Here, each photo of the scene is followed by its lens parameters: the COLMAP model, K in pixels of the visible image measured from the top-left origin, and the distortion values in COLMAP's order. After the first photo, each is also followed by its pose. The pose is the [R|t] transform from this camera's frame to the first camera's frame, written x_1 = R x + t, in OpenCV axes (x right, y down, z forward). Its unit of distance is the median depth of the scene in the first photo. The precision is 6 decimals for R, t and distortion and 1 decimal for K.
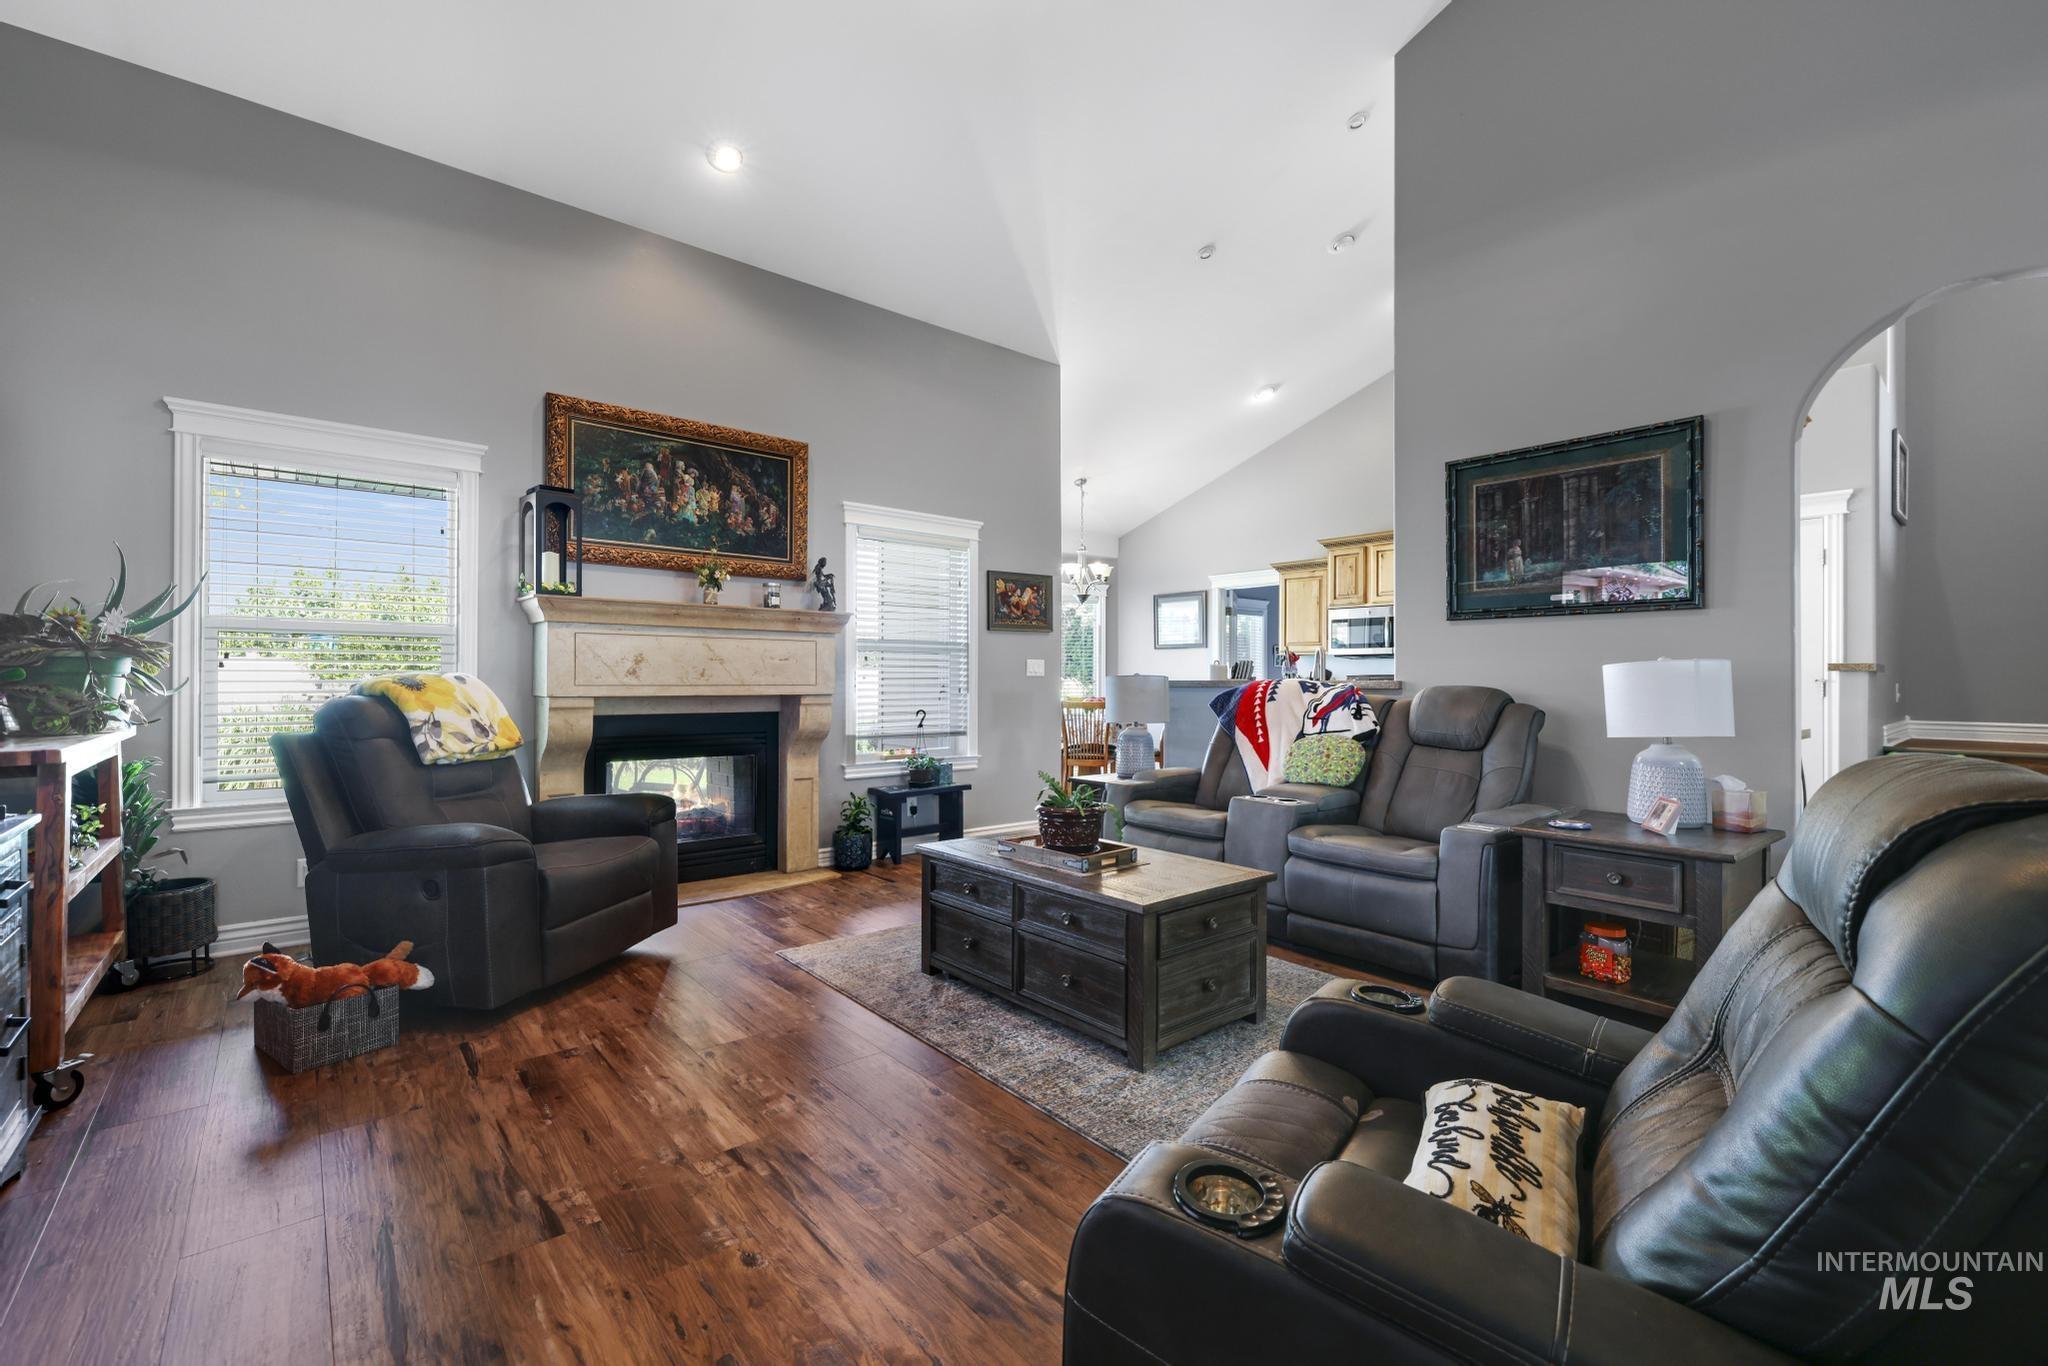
lens RADIAL K [[860.0, 0, 1017.2], [0, 860.0, 672.2], [0, 0, 1]] dist [-0.000908, -0.000098]
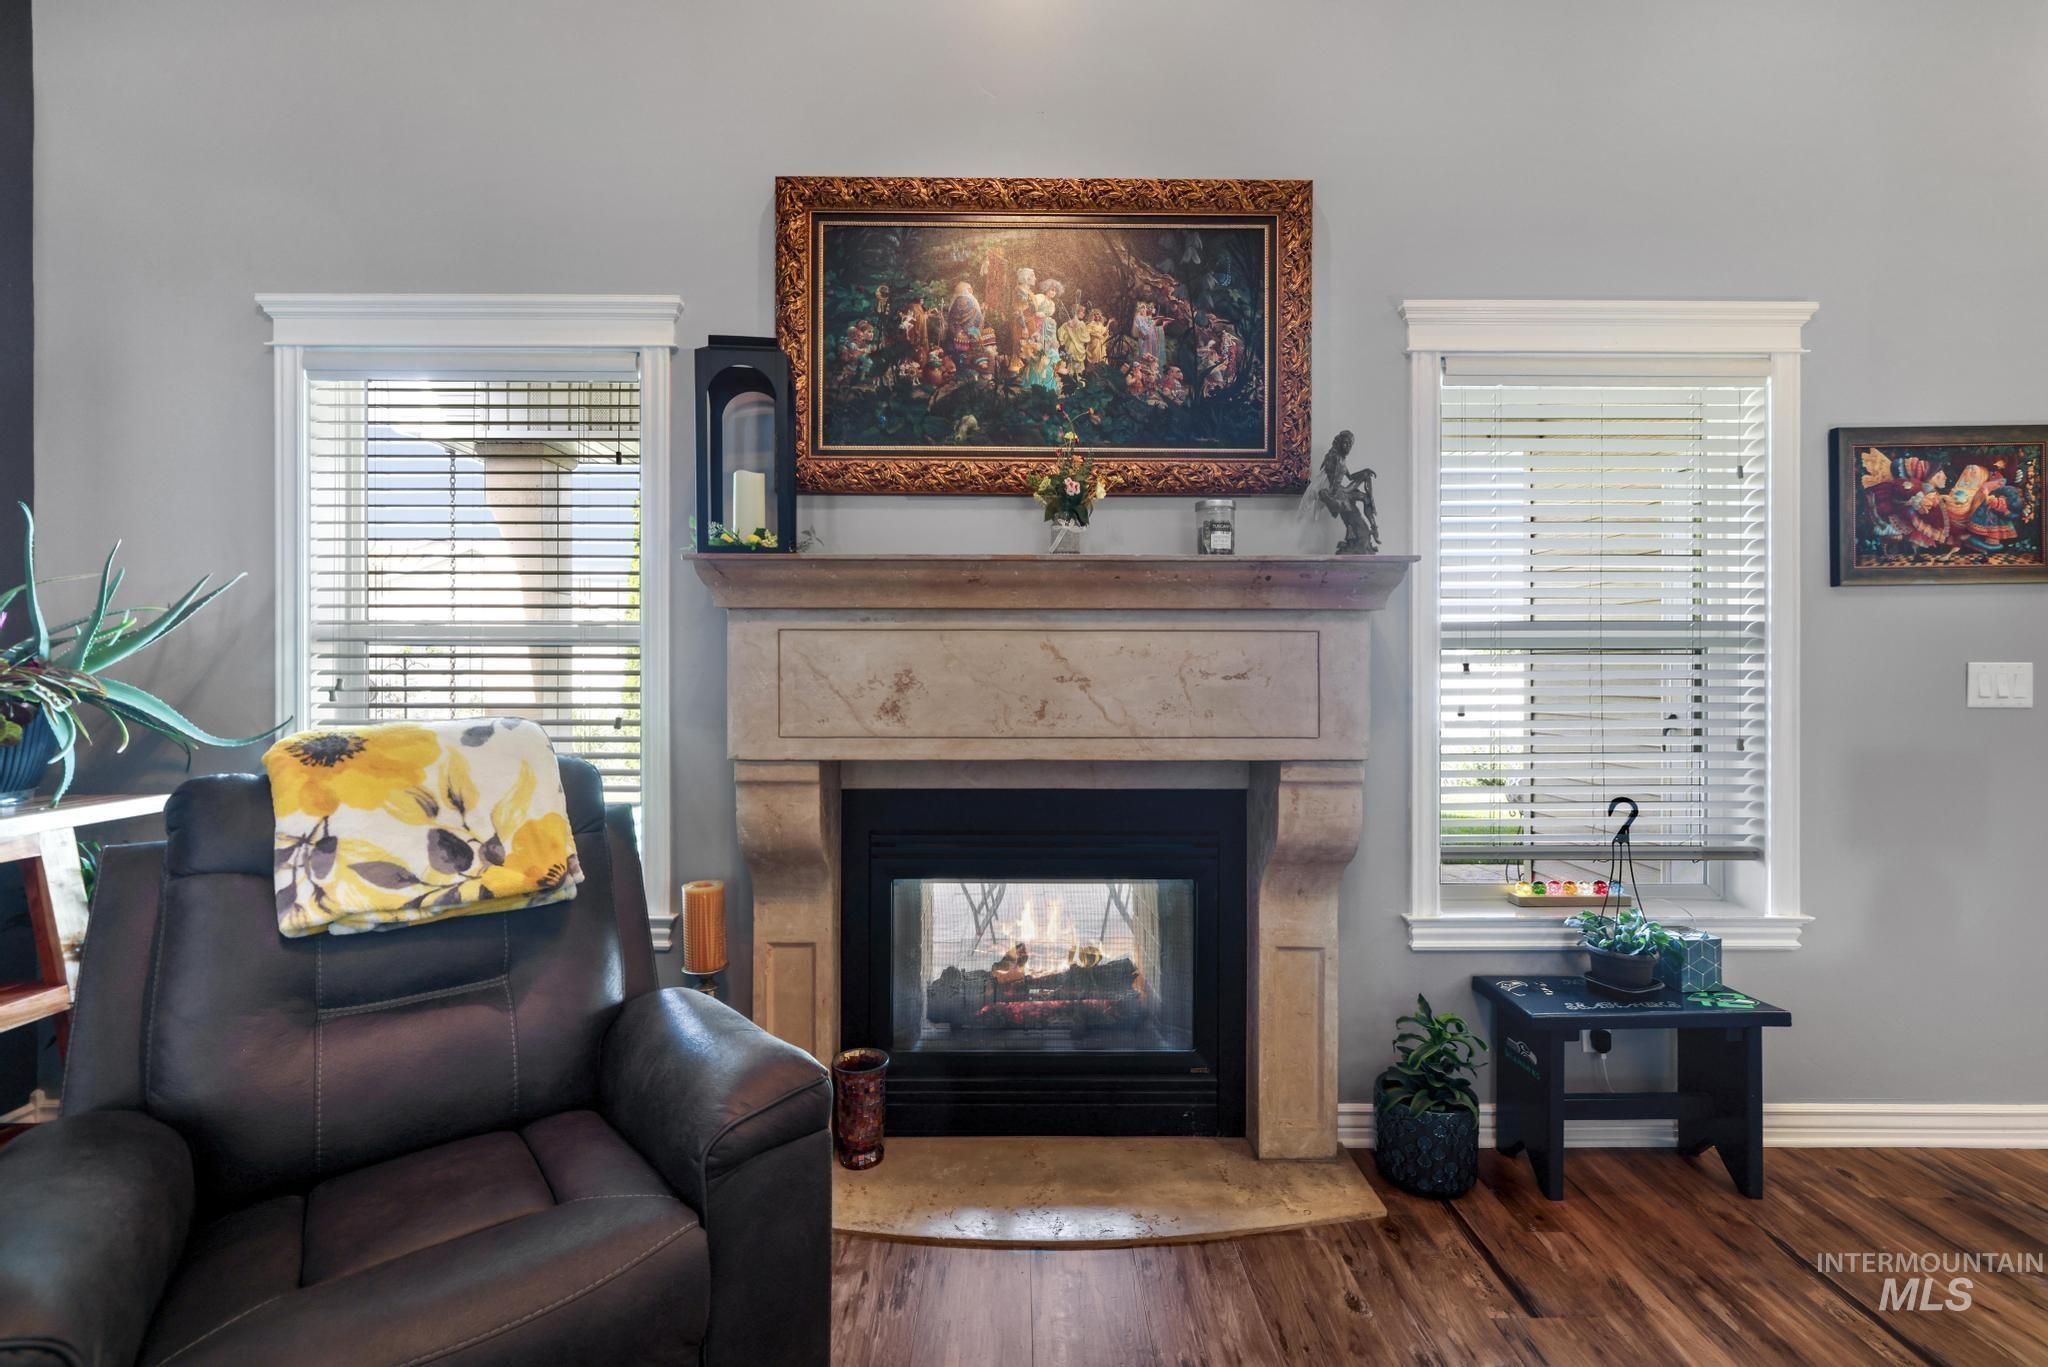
lens RADIAL K [[886.6, 0, 1013.0], [0, 886.6, 678.8], [0, 0, 1]] dist [0.001528, -0.000430]
pose [[0.764536, -0.000686, -0.644581, -0.080105], [0.006857, 0.999952, 0.007069, -0.018953], [0.644545, -0.009824, 0.764503, 0.643243]]
